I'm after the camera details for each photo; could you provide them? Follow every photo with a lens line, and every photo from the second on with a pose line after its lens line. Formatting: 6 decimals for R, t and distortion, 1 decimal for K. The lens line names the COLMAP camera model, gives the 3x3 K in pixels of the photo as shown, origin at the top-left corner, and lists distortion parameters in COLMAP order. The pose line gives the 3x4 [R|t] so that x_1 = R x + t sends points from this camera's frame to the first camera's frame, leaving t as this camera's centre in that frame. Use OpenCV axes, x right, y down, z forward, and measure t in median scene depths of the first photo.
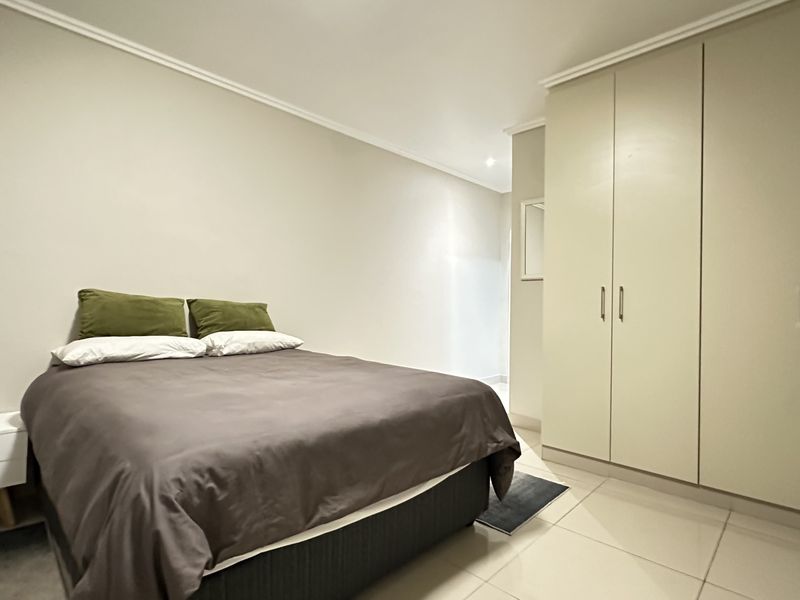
lens RADIAL K [[418.7, 0, 398.9], [0, 418.7, 302.6], [0, 0, 1]] dist [-0.013424, 0.000551]
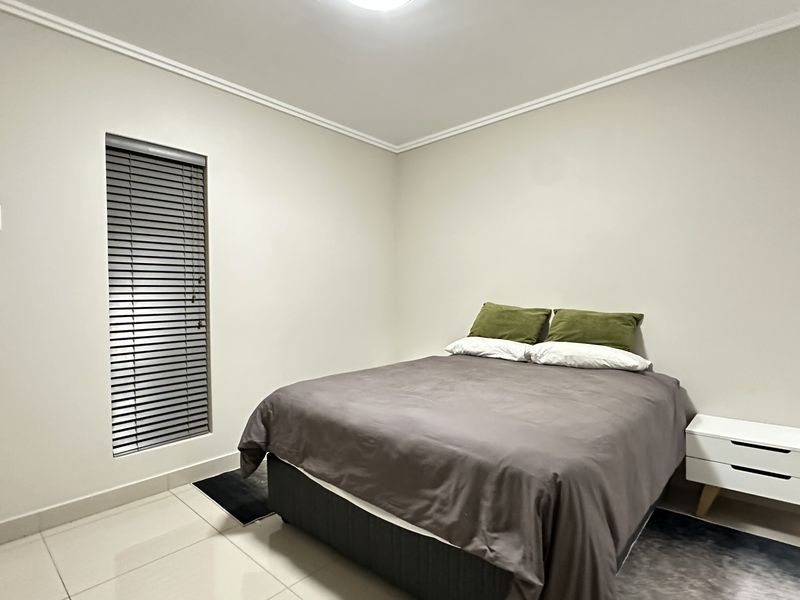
lens RADIAL K [[418.7, 0, 398.2], [0, 418.7, 298.6], [0, 0, 1]] dist [-0.013424, 0.000551]
pose [[0.040174, -0.014215, -0.999092, 0.671509], [0.012526, 0.999827, -0.013722, -0.030485], [0.999114, -0.011964, 0.040346, 0.645781]]
